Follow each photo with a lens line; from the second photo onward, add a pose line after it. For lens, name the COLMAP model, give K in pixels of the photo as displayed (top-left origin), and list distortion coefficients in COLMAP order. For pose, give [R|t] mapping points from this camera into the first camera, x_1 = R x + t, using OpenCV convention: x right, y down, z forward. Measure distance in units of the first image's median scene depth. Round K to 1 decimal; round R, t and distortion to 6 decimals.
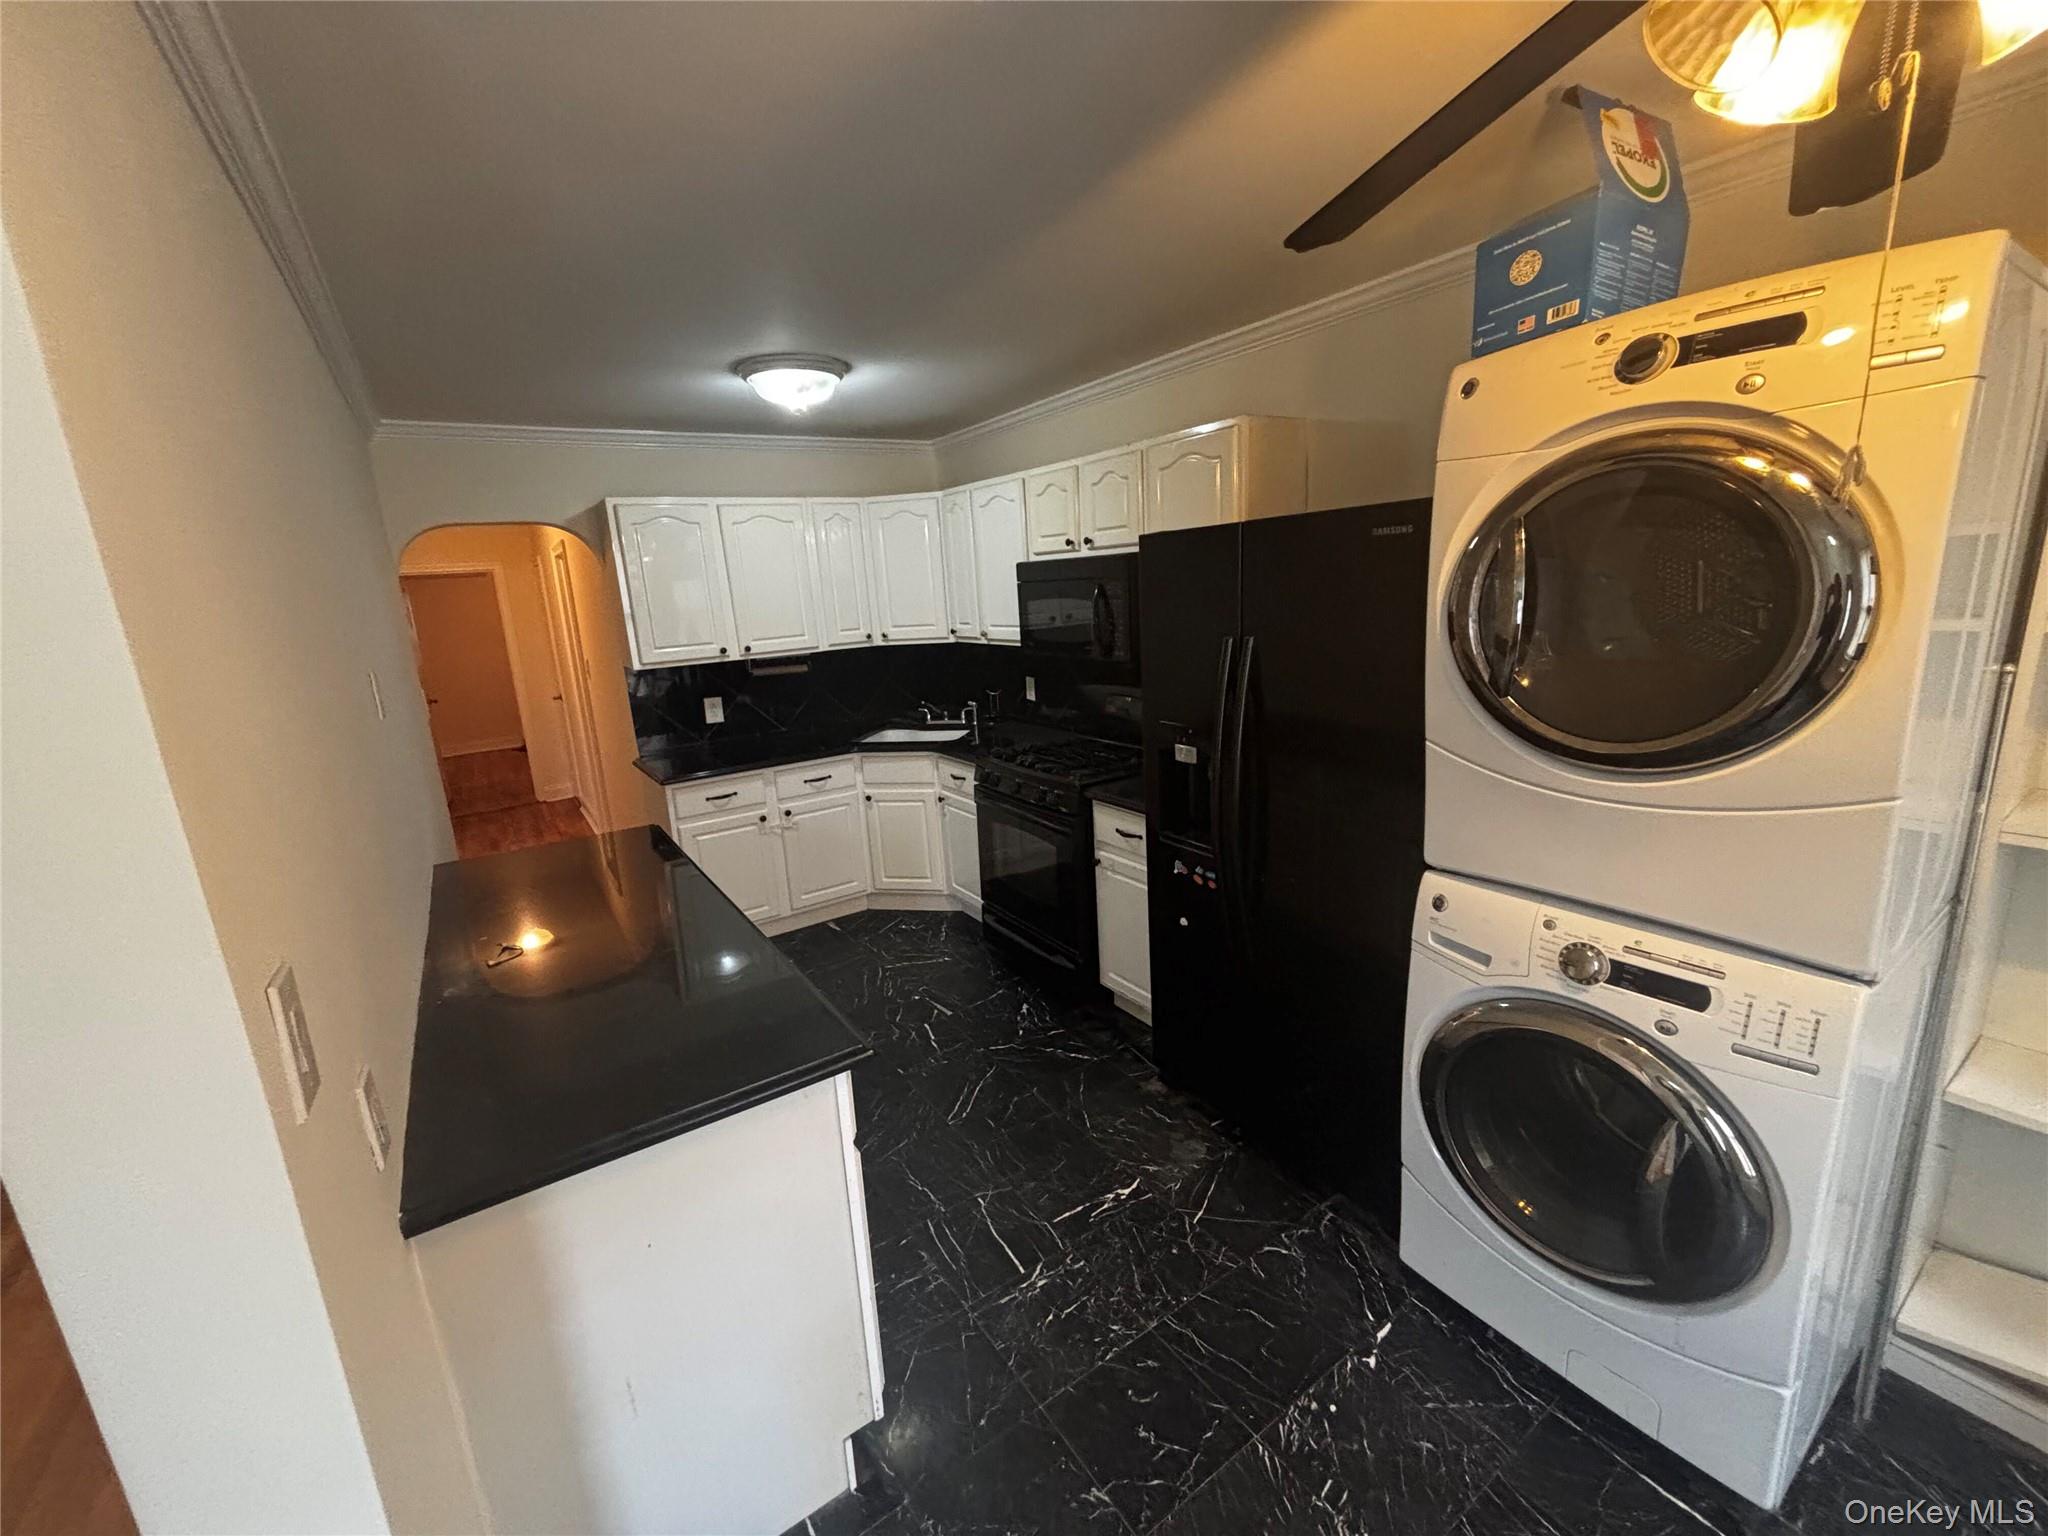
lens RADIAL K [[826.2, 0, 1028.6], [0, 826.2, 772.6], [0, 0, 1]] dist [0.001192, 0.000023]
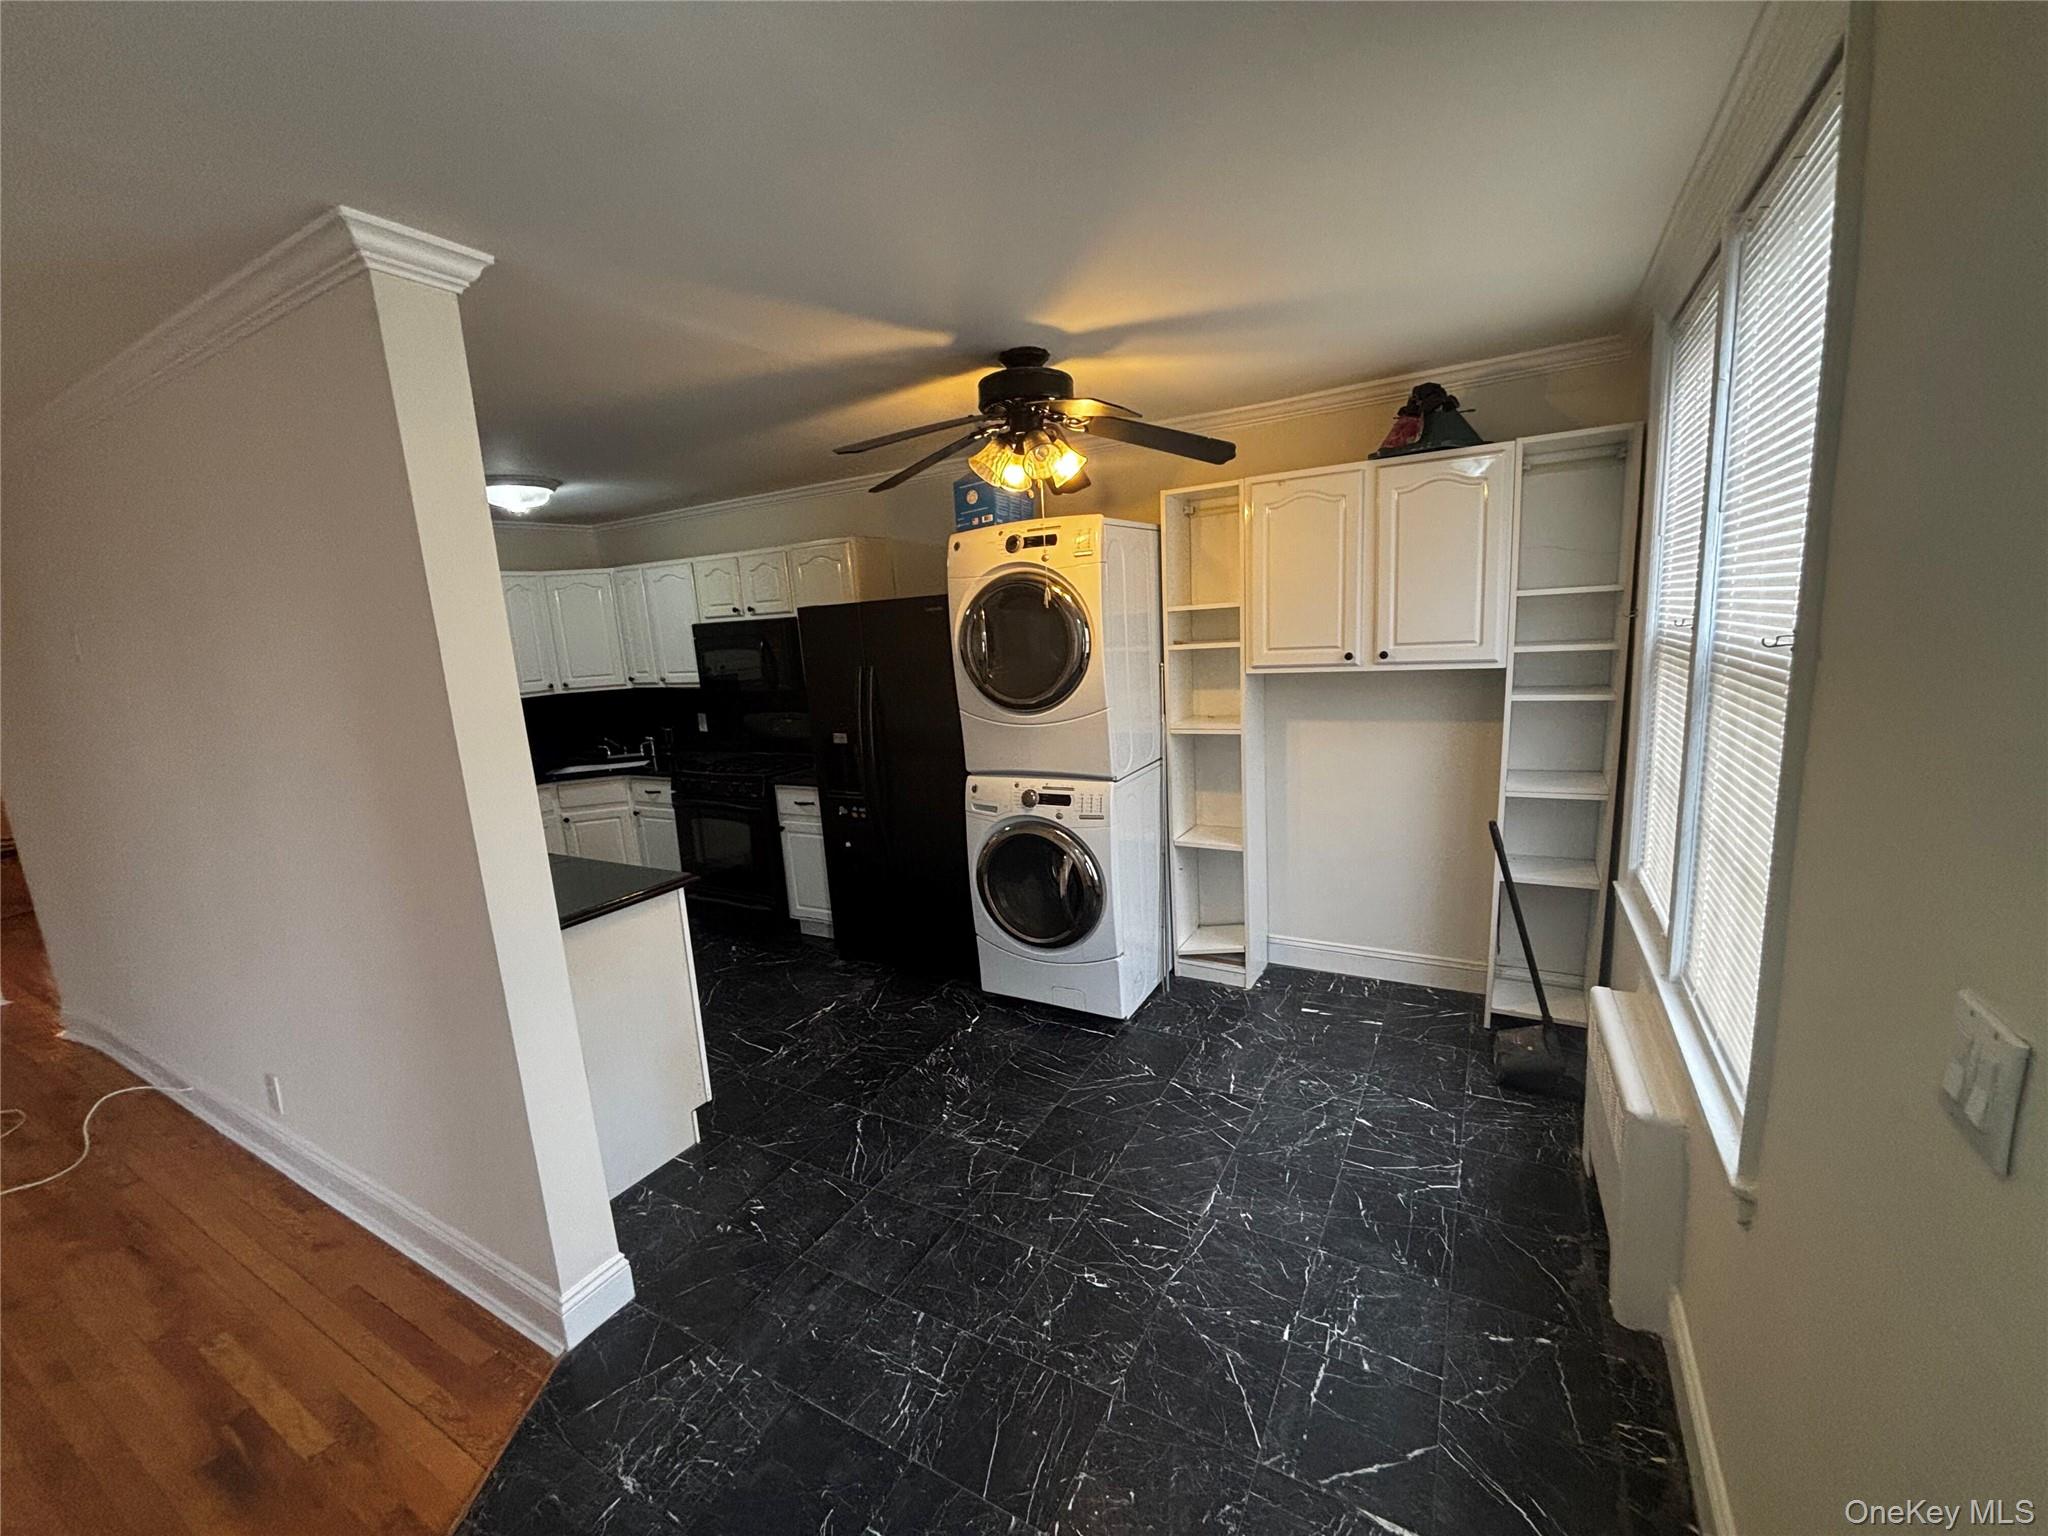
lens RADIAL K [[825.4, 0, 1024.0], [0, 825.4, 768.0], [0, 0, 1]] dist [0.000736, 0.000161]
pose [[0.900882, -0.078171, 0.426967, -0.234770], [0.109943, 0.992668, -0.050234, 0.203580], [-0.419910, 0.092197, 0.902871, -0.812478]]
